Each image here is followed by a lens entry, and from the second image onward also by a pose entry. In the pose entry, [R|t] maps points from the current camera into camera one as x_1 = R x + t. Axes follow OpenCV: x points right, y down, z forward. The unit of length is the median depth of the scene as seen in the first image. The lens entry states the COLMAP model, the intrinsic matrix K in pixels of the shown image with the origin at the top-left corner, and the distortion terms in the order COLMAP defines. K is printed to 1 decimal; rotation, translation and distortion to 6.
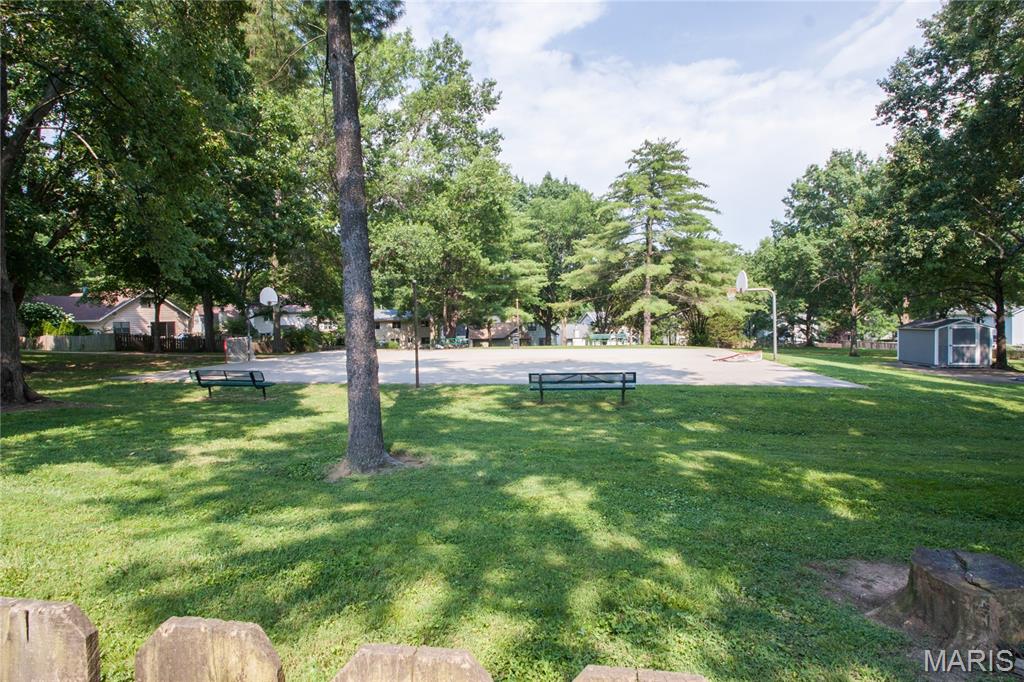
lens RADIAL K [[471.9, 0, 508.5], [0, 471.9, 332.3], [0, 0, 1]] dist [-0.008037, -0.008324]
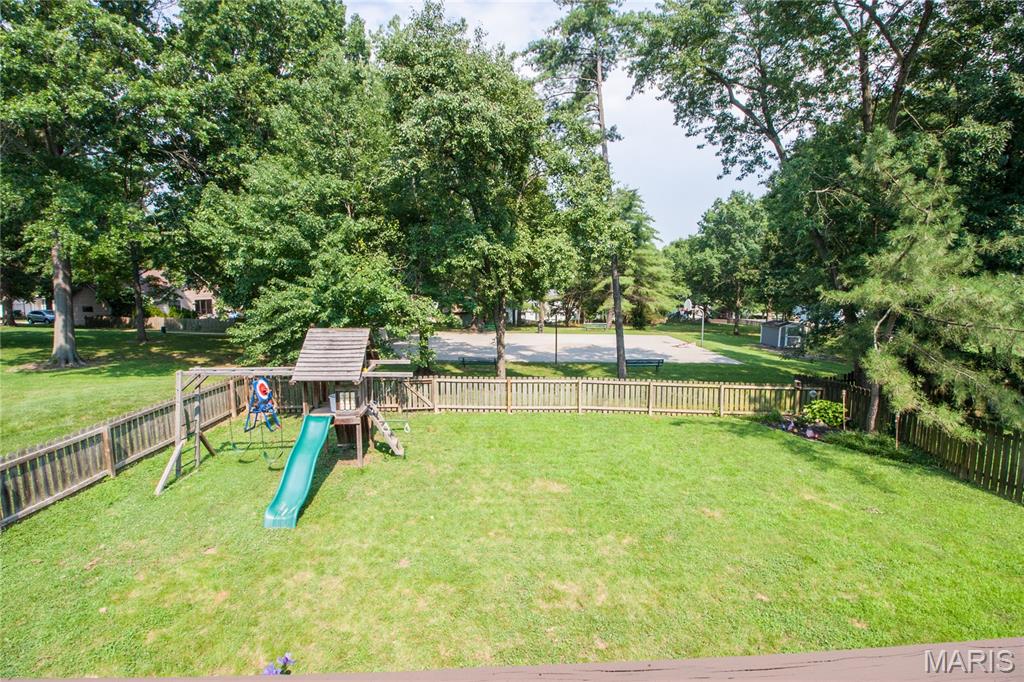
lens RADIAL K [[471.9, 0, 508.6], [0, 471.9, 335.6], [0, 0, 1]] dist [-0.008037, -0.008324]
pose [[0.981710, 0.004767, 0.190324, -0.255848], [-0.022060, 0.995801, 0.088845, -0.062545], [-0.189102, -0.091419, 0.977693, -0.323966]]
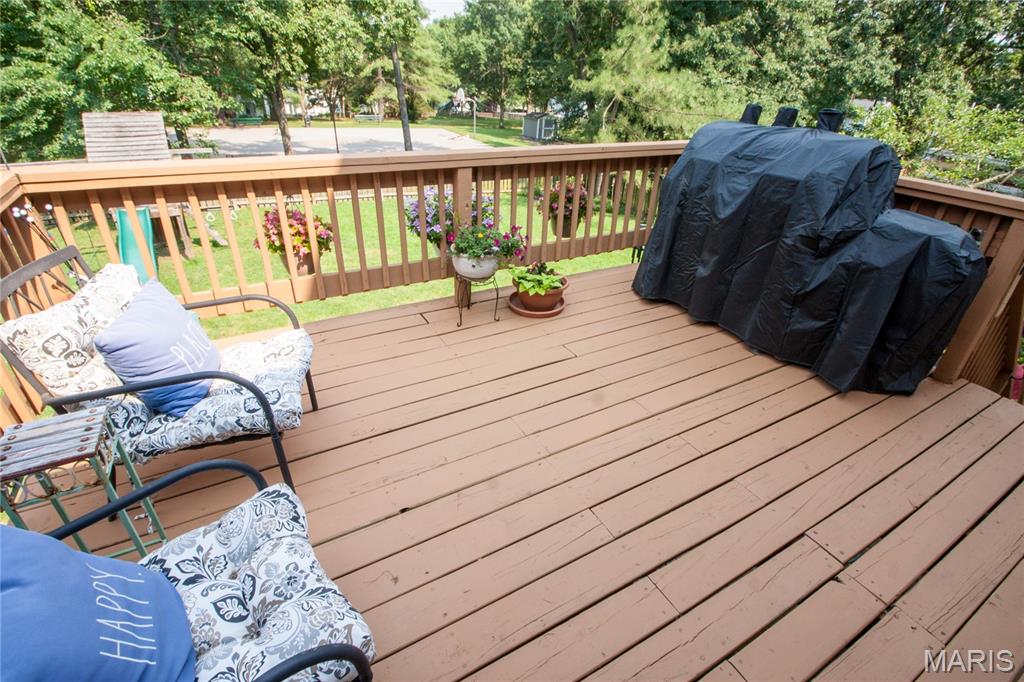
lens RADIAL K [[471.9, 0, 505.1], [0, 471.9, 339.5], [0, 0, 1]] dist [-0.008037, -0.008324]
pose [[0.793187, -0.249905, 0.555340, -0.308462], [-0.047282, 0.883895, 0.465289, -0.057707], [-0.607140, -0.395319, 0.689278, -0.377555]]
